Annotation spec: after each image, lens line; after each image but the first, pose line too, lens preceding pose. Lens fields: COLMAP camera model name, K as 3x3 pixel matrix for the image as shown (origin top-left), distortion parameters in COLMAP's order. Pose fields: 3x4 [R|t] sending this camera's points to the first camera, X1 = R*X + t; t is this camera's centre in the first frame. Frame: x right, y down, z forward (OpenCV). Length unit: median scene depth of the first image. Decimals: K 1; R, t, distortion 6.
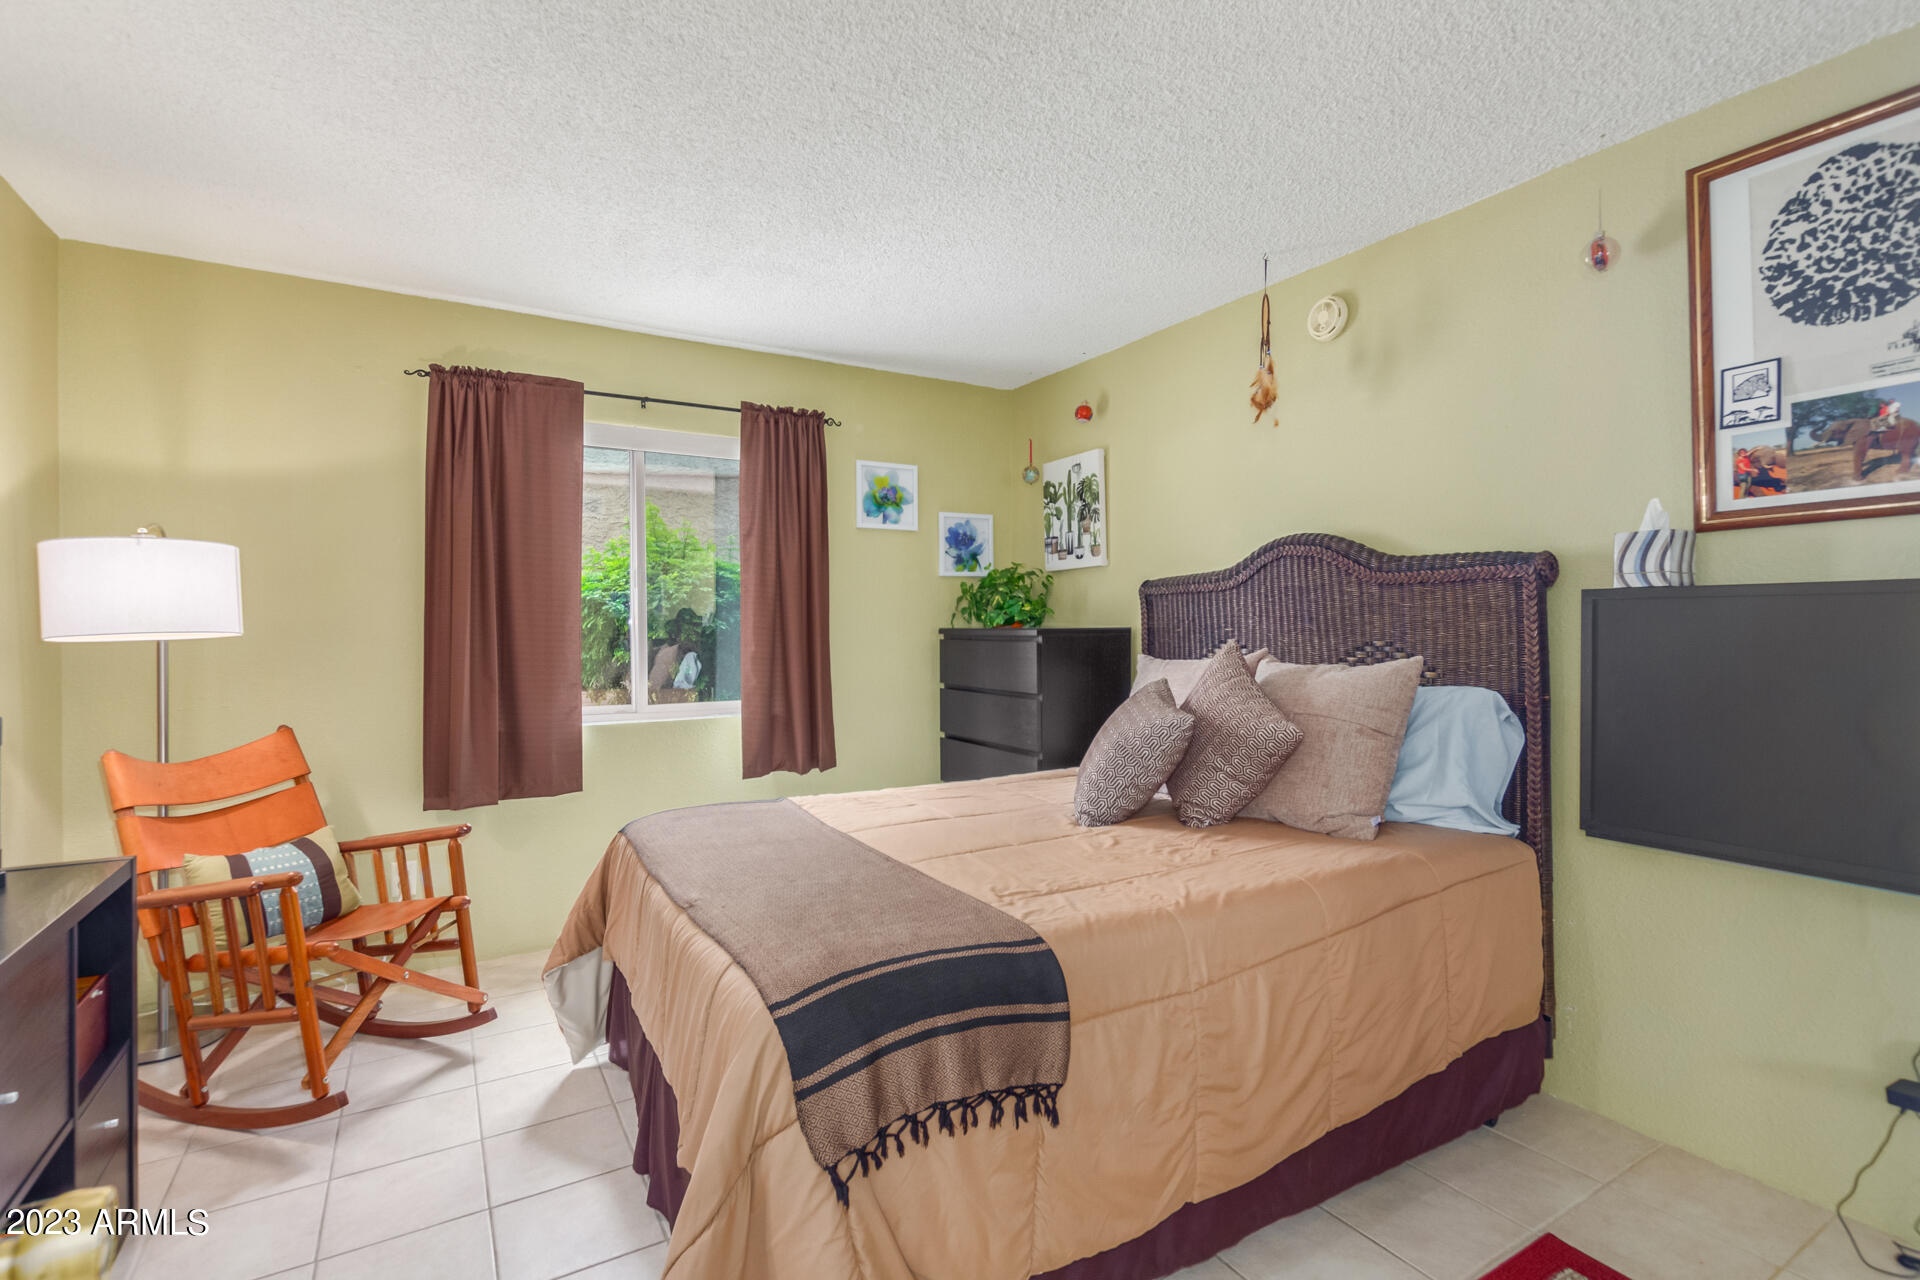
lens RADIAL K [[881.4, 0, 958.7], [0, 881.4, 629.1], [0, 0, 1]] dist [-0.000068, -0.000358]
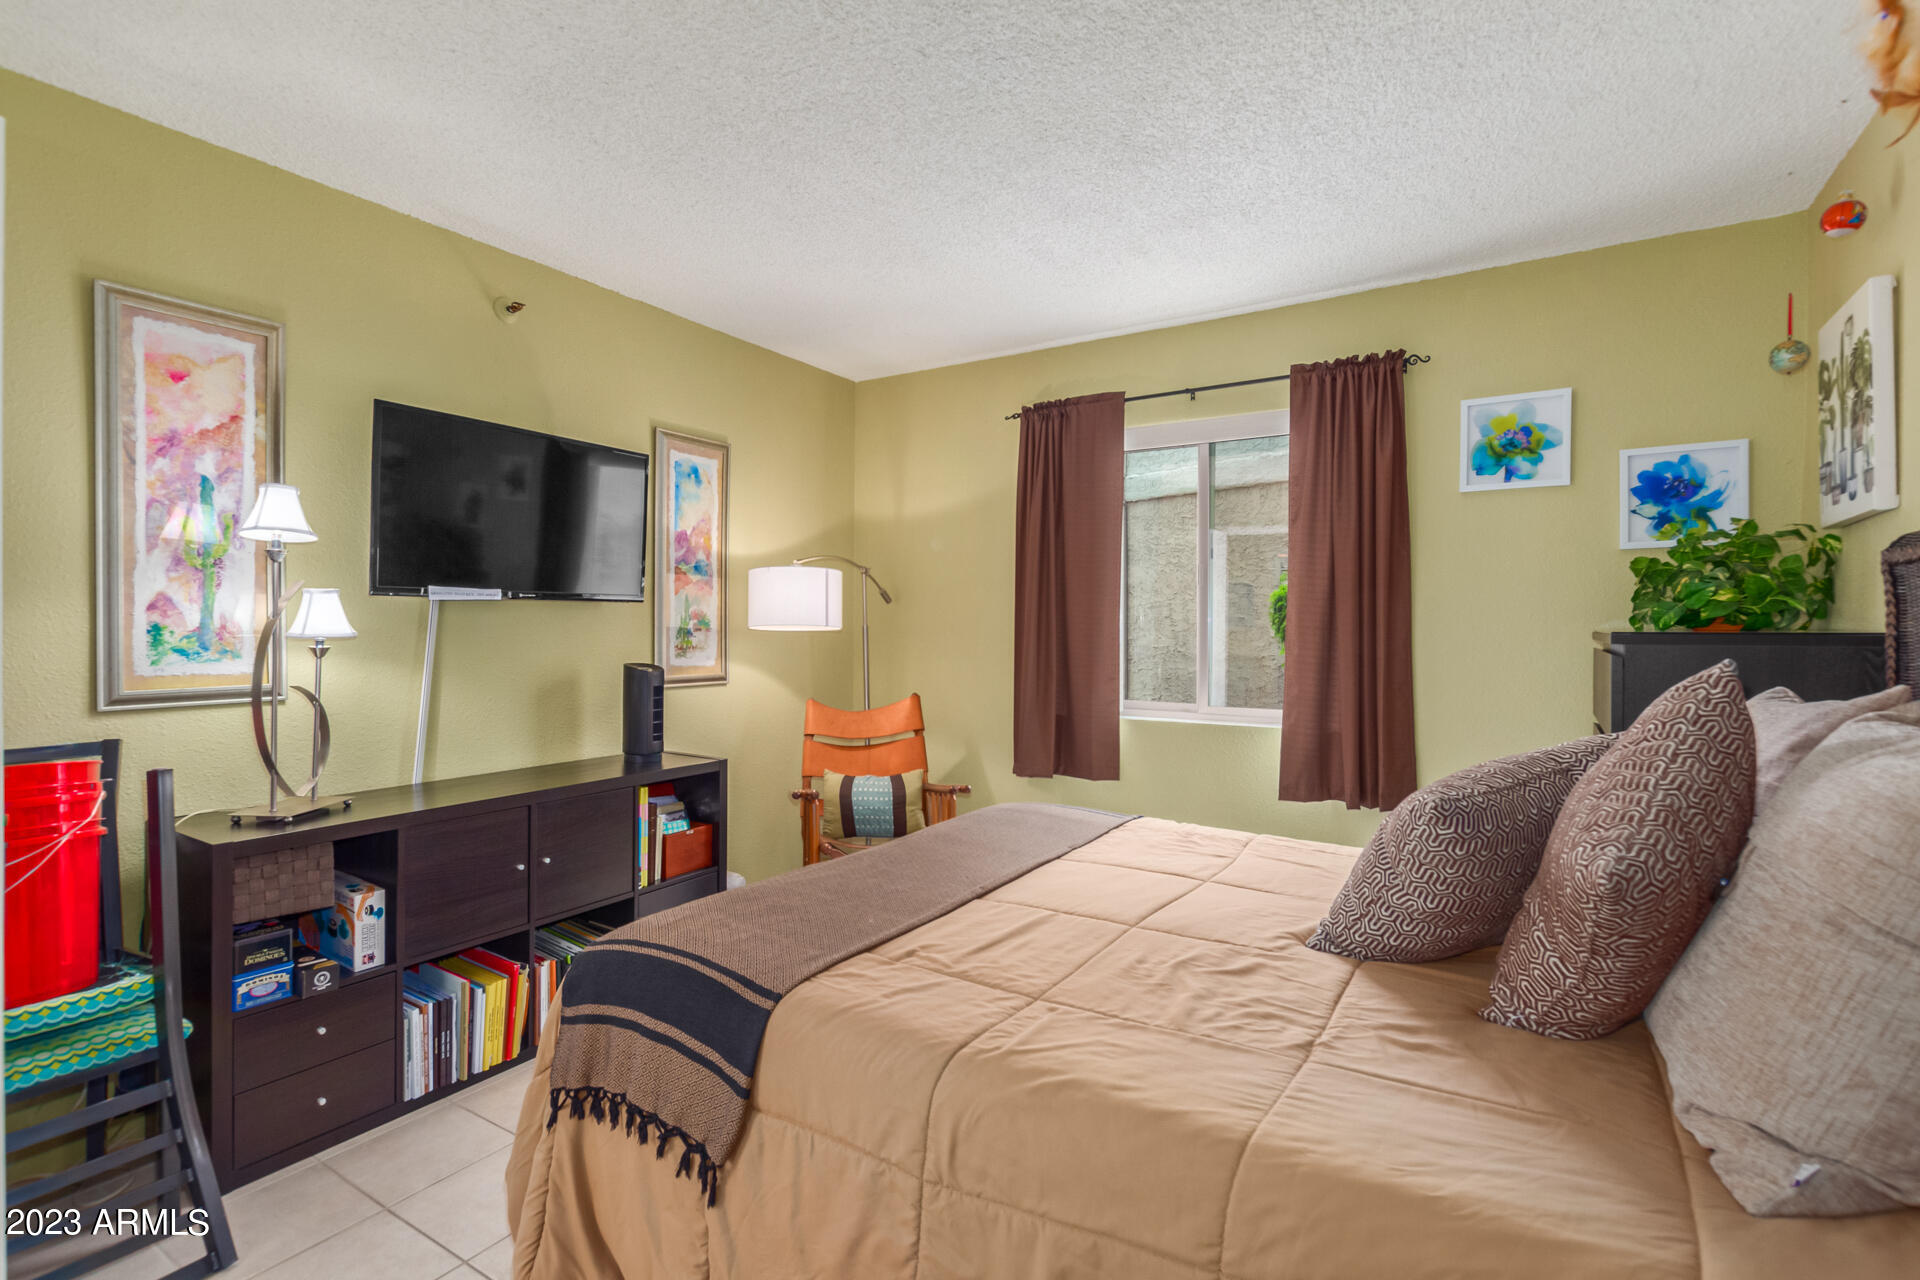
lens RADIAL K [[881.4, 0, 962.6], [0, 881.4, 629.1], [0, 0, 1]] dist [-0.000068, -0.000358]
pose [[0.459665, 0.011843, -0.888013, 0.424650], [-0.008194, 0.999925, 0.009094, -0.004785], [0.888054, 0.003096, 0.459728, 0.352814]]
